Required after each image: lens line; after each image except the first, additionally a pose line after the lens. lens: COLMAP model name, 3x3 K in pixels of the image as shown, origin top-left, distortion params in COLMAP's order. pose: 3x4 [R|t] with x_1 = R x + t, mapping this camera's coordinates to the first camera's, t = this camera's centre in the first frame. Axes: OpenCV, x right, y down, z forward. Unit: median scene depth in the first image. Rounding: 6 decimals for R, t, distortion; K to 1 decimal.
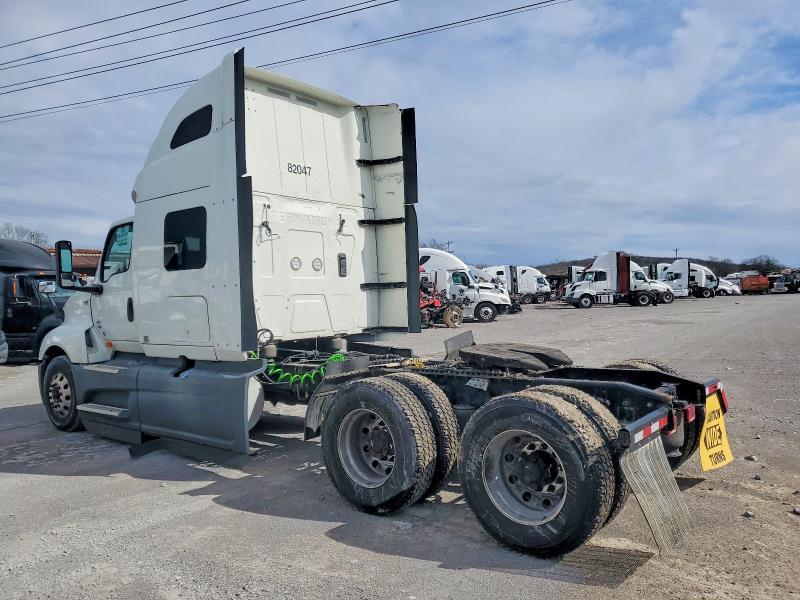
lens RADIAL K [[617.4, 0, 400.0], [0, 617.4, 300.0], [0, 0, 1]] dist [0.058803, -0.001396]
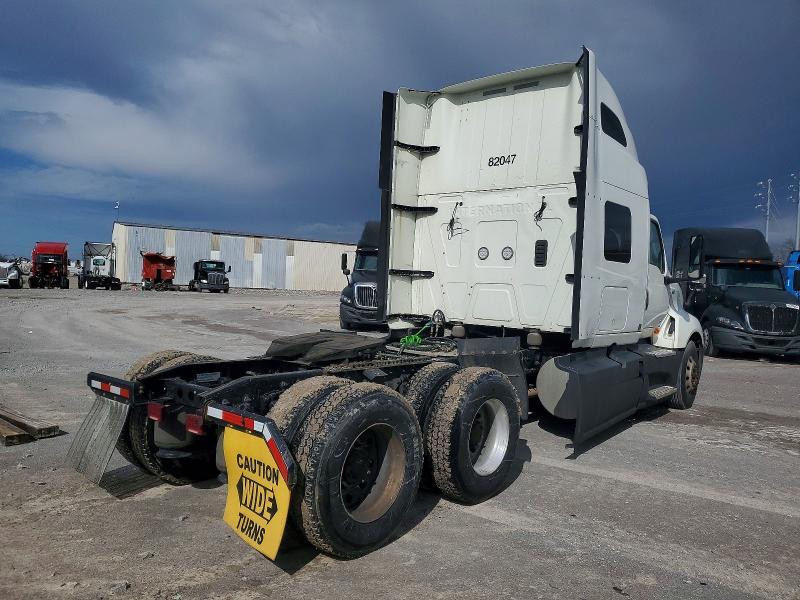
lens RADIAL K [[617.4, 0, 400.0], [0, 617.4, 300.0], [0, 0, 1]] dist [0.058803, -0.001396]
pose [[-0.033166, 0.050889, -0.998153, 0.858874], [-0.044682, 0.997629, 0.052347, -0.027570], [0.998451, 0.046336, -0.030814, 0.863029]]
